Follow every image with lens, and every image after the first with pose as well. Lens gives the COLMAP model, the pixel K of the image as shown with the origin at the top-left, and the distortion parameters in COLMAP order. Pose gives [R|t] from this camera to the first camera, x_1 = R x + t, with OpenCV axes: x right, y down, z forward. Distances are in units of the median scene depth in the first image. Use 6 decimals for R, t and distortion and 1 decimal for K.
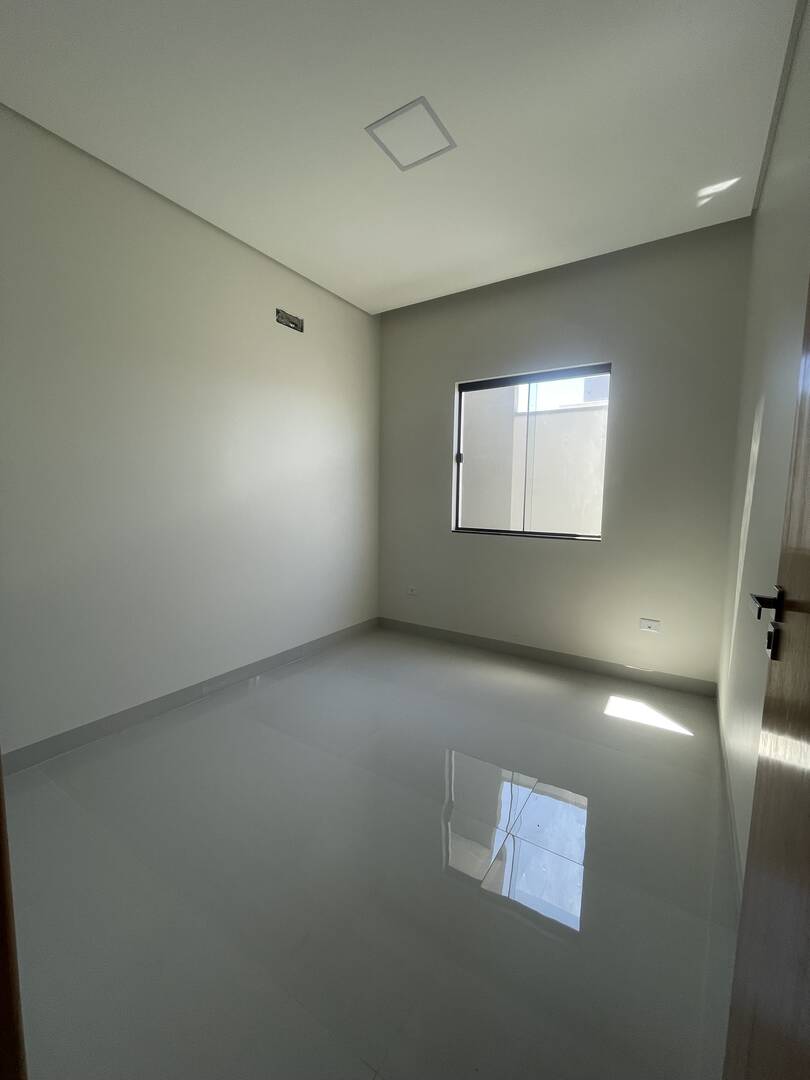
lens RADIAL K [[442.4, 0, 410.1], [0, 442.4, 544.9], [0, 0, 1]] dist [0.017746, 0.000019]
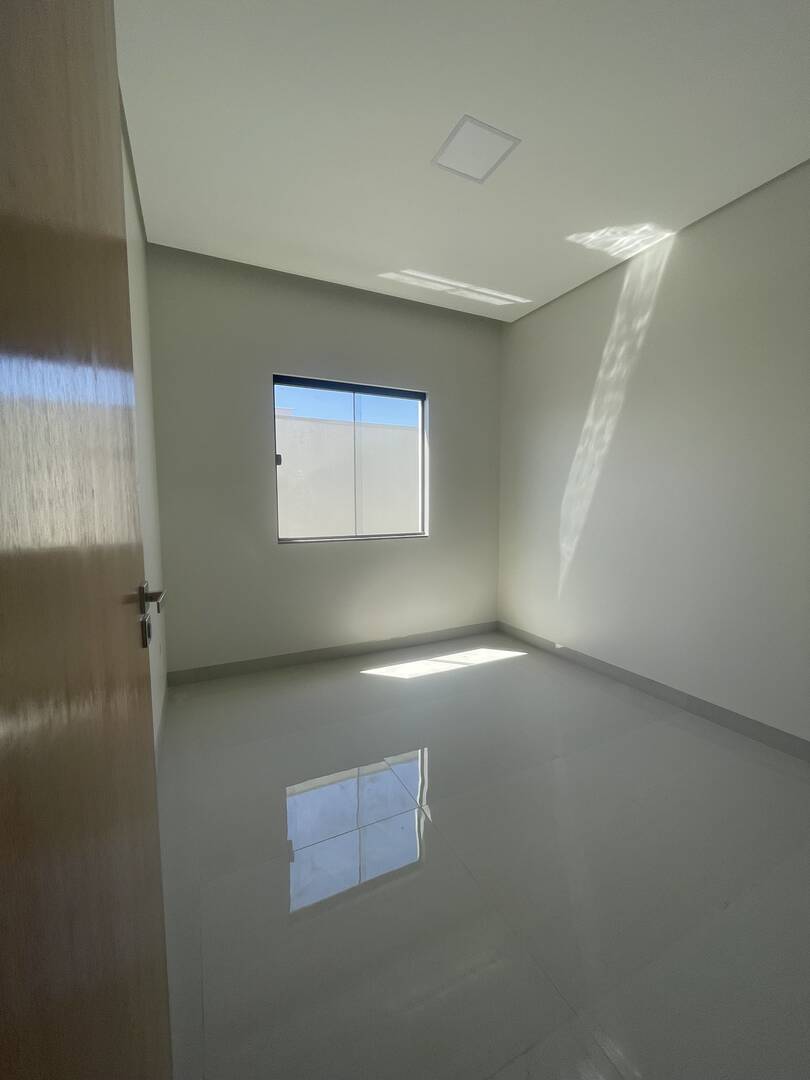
lens RADIAL K [[442.4, 0, 406.4], [0, 442.4, 547.9], [0, 0, 1]] dist [0.017746, 0.000019]
pose [[0.538100, -0.108240, 0.835902, -0.520561], [0.102656, 0.992753, 0.062468, -0.051226], [-0.836606, 0.052197, 0.545312, 0.315667]]
